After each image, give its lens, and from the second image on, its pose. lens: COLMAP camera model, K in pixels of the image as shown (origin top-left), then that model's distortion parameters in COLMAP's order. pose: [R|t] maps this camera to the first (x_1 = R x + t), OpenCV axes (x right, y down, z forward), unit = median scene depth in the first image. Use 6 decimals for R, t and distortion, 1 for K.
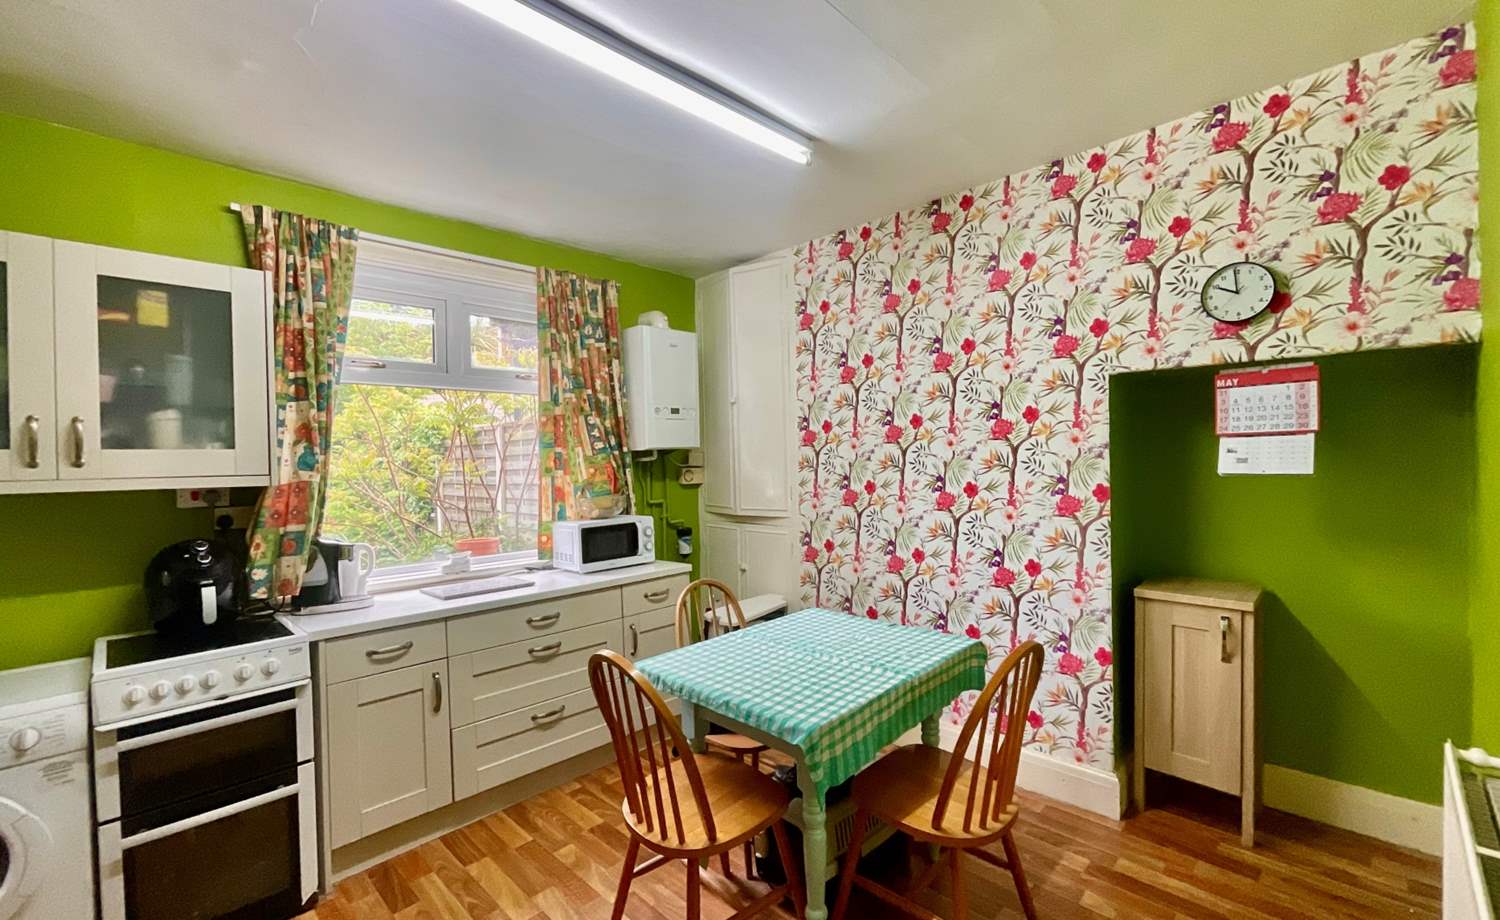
lens RADIAL K [[637.2, 0, 750.2], [0, 637.2, 457.4], [0, 0, 1]] dist [-0.004495, -0.000914]
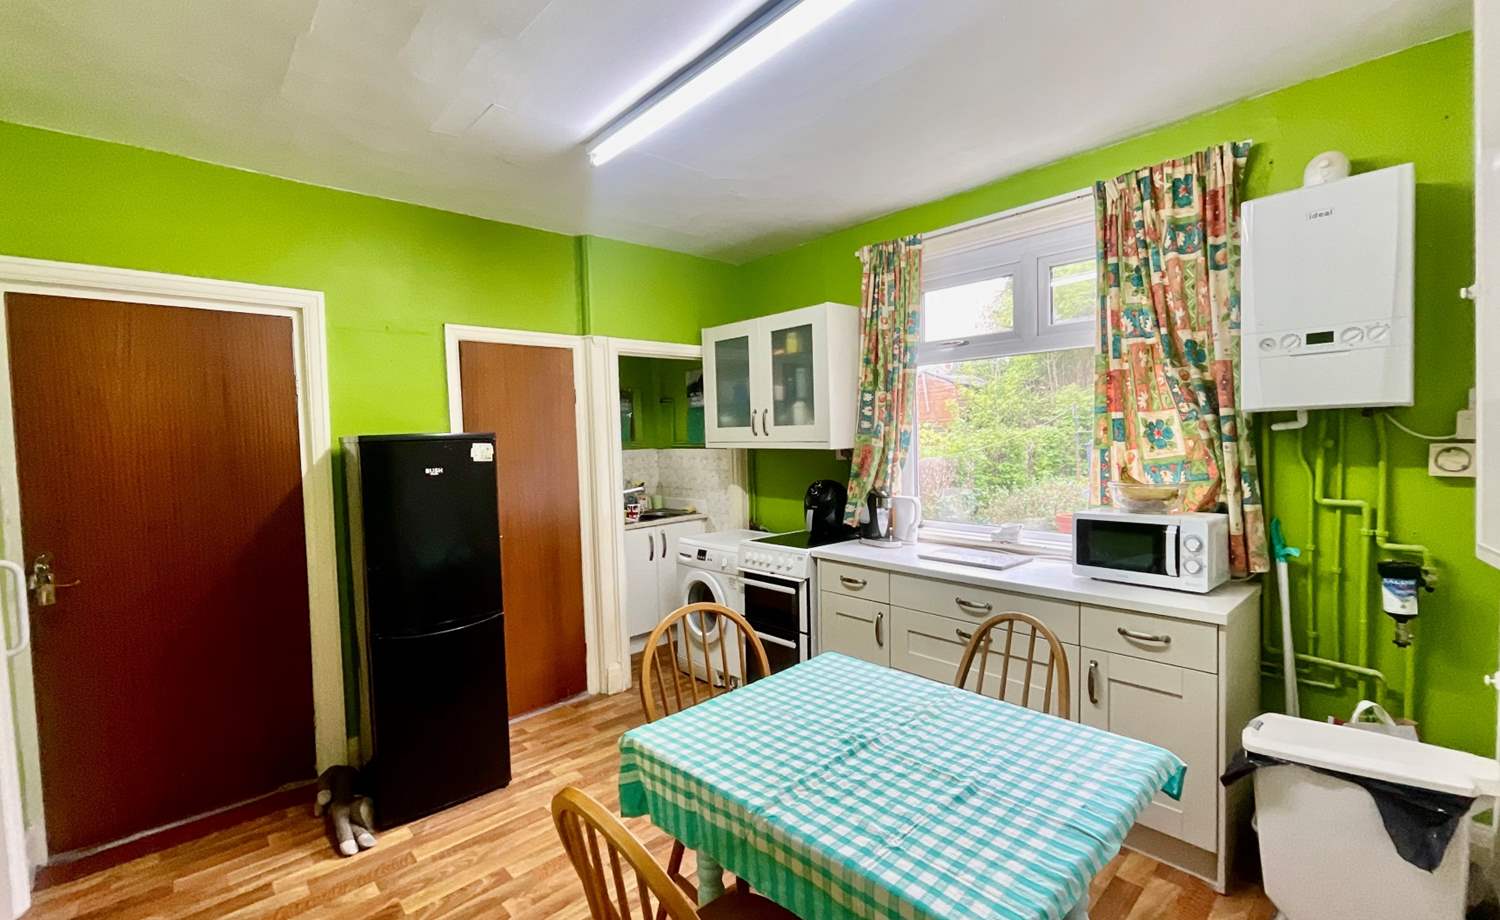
lens RADIAL K [[637.2, 0, 753.6], [0, 637.2, 462.0], [0, 0, 1]] dist [-0.004495, -0.000914]
pose [[-0.048736, 0.069041, -0.996423, 0.614826], [0.029680, 0.997268, 0.067648, -0.025841], [0.998371, -0.026277, -0.050652, 0.754028]]
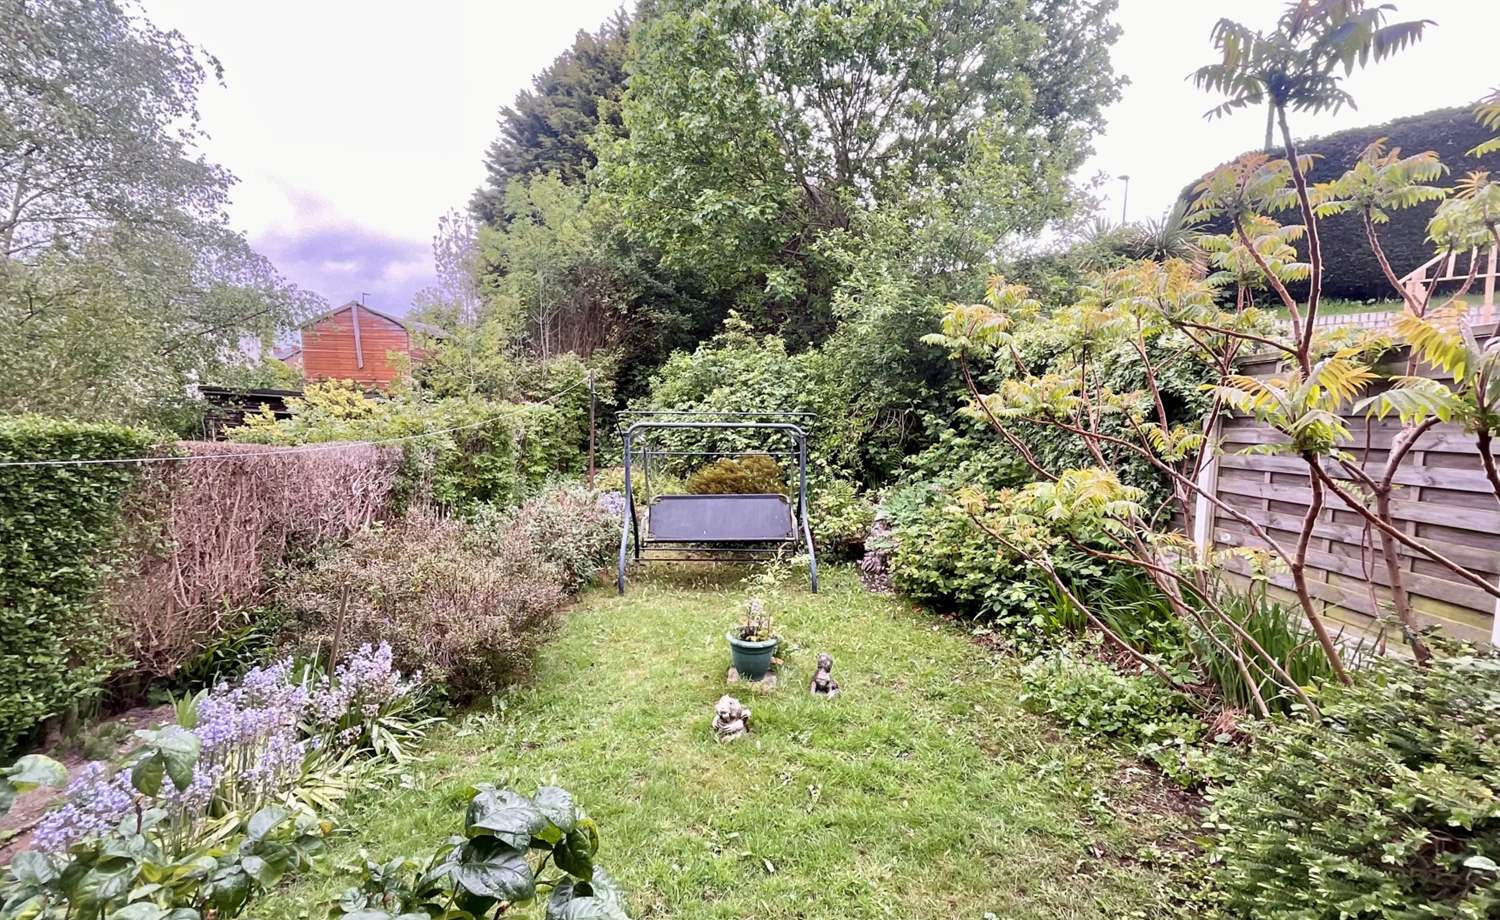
lens RADIAL K [[637.2, 0, 750.5], [0, 637.2, 461.3], [0, 0, 1]] dist [-0.004495, -0.000914]
pose [[0.680186, 0.107982, -0.725042, 0.274102], [-0.074875, 0.994152, 0.077818, -0.009303], [0.729205, 0.001357, 0.684294, 0.847944]]
